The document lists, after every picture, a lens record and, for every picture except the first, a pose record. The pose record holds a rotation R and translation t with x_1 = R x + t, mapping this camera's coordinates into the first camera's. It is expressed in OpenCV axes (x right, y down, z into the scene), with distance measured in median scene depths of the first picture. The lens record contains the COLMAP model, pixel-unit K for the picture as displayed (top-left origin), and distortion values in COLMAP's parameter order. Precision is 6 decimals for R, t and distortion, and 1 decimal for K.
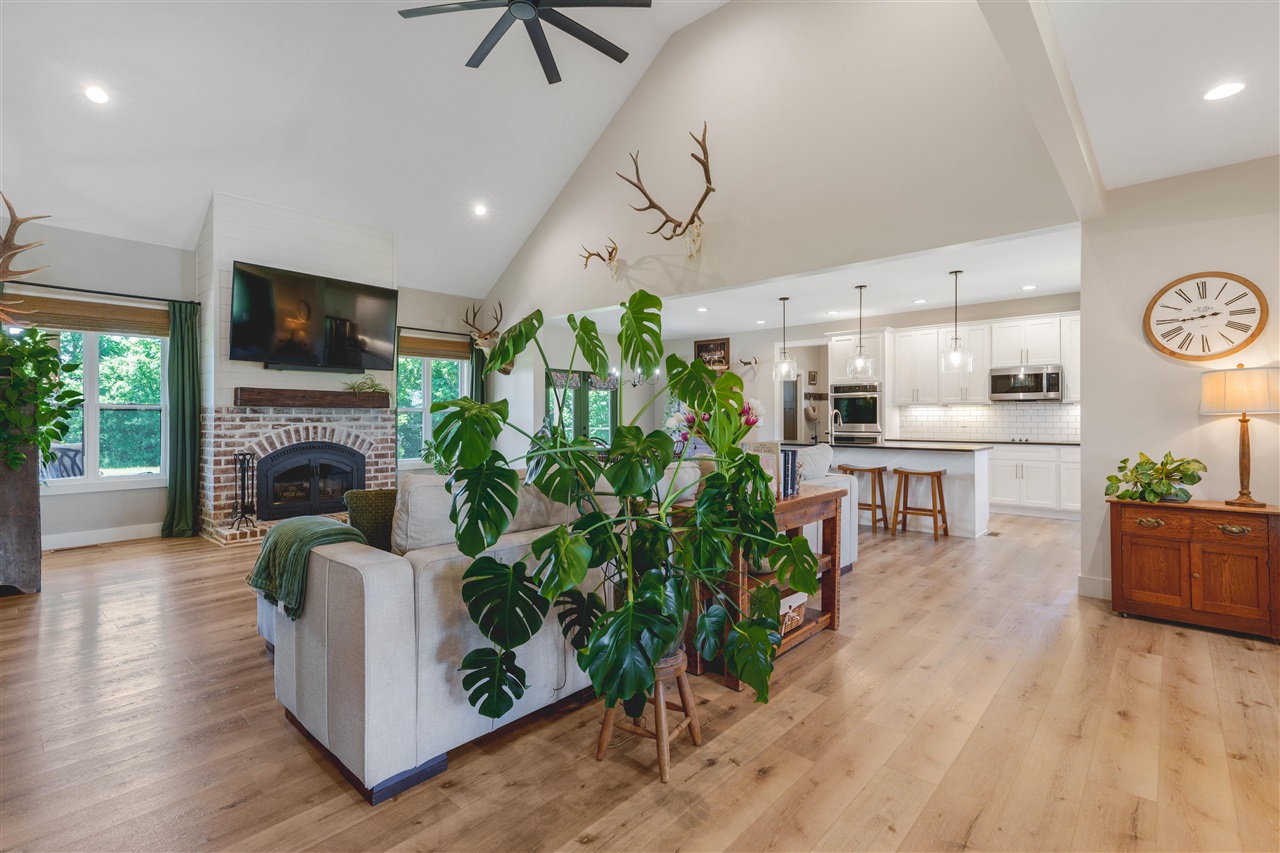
lens RADIAL K [[592.6, 0, 639.3], [0, 592.6, 417.7], [0, 0, 1]] dist [-0.018609, 0.012988]
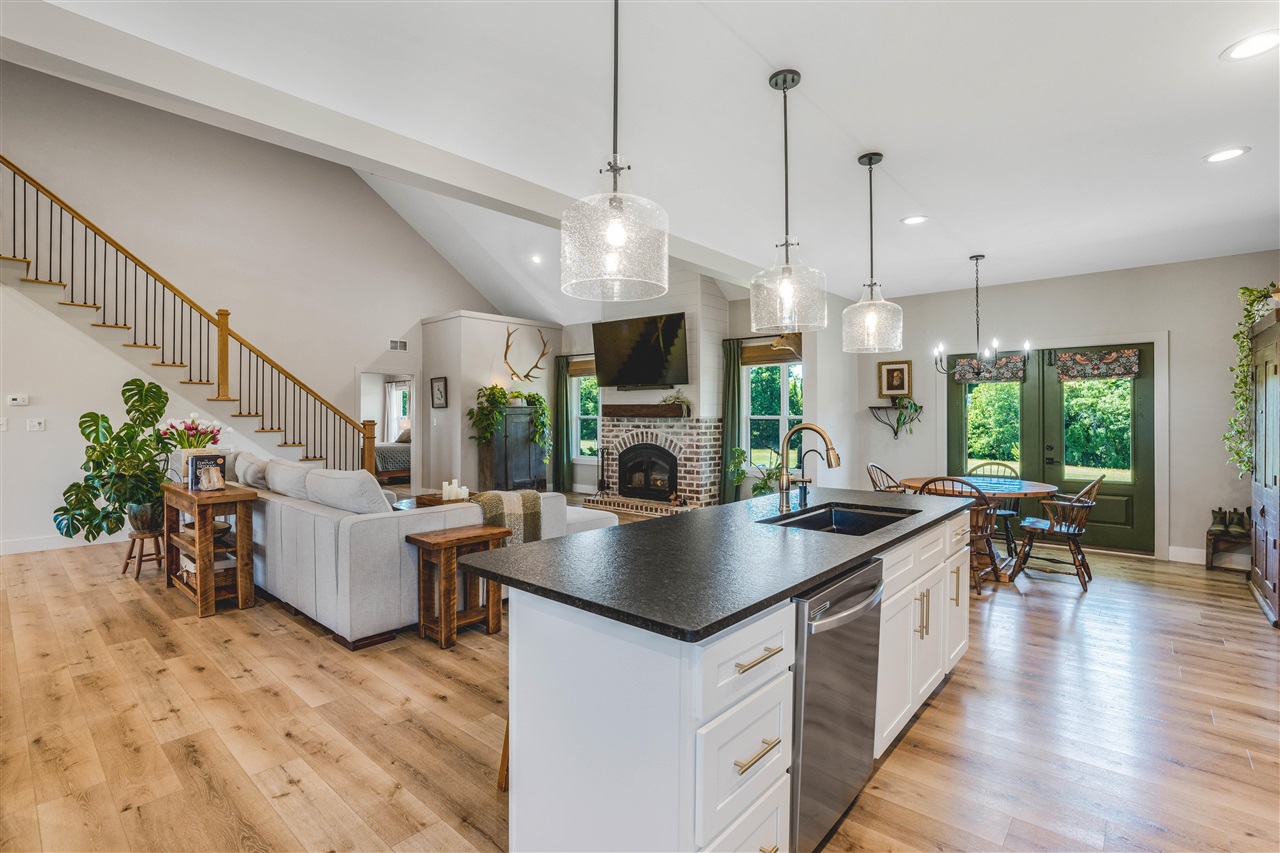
lens RADIAL K [[596.4, 0, 623.9], [0, 596.4, 413.0], [0, 0, 1]] dist [-0.038244, 0.018988]
pose [[-0.010690, -0.005019, -0.999930, 0.738258], [-0.001270, 0.999987, -0.005006, -0.019284], [0.999942, 0.001216, -0.010696, 0.919387]]
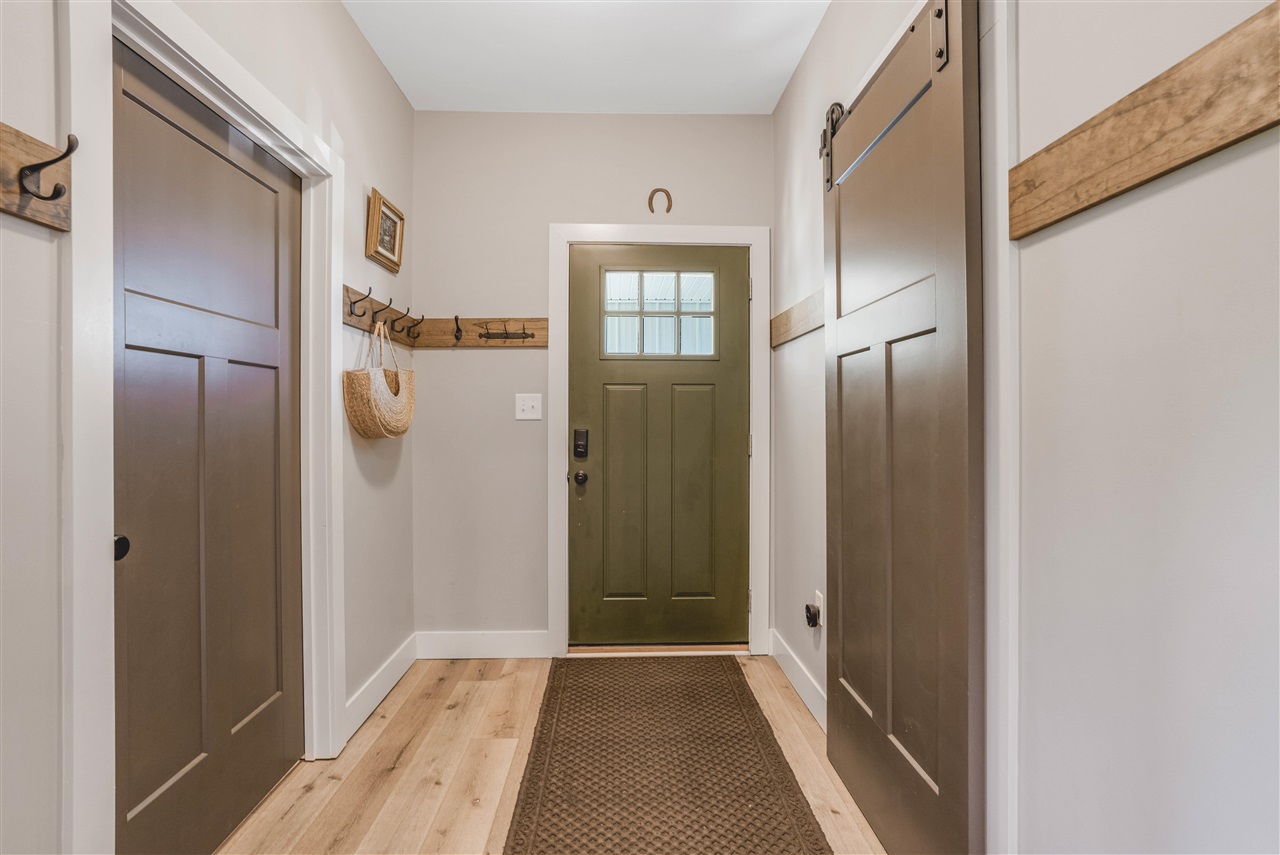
lens RADIAL K [[596.4, 0, 623.9], [0, 596.4, 414.0], [0, 0, 1]] dist [-0.038244, 0.018988]
pose [[0.736881, 0.001009, 0.676022, 0.384499], [0.003314, 0.999981, -0.005105, -0.003724], [-0.676015, 0.006002, 0.736864, 1.413546]]
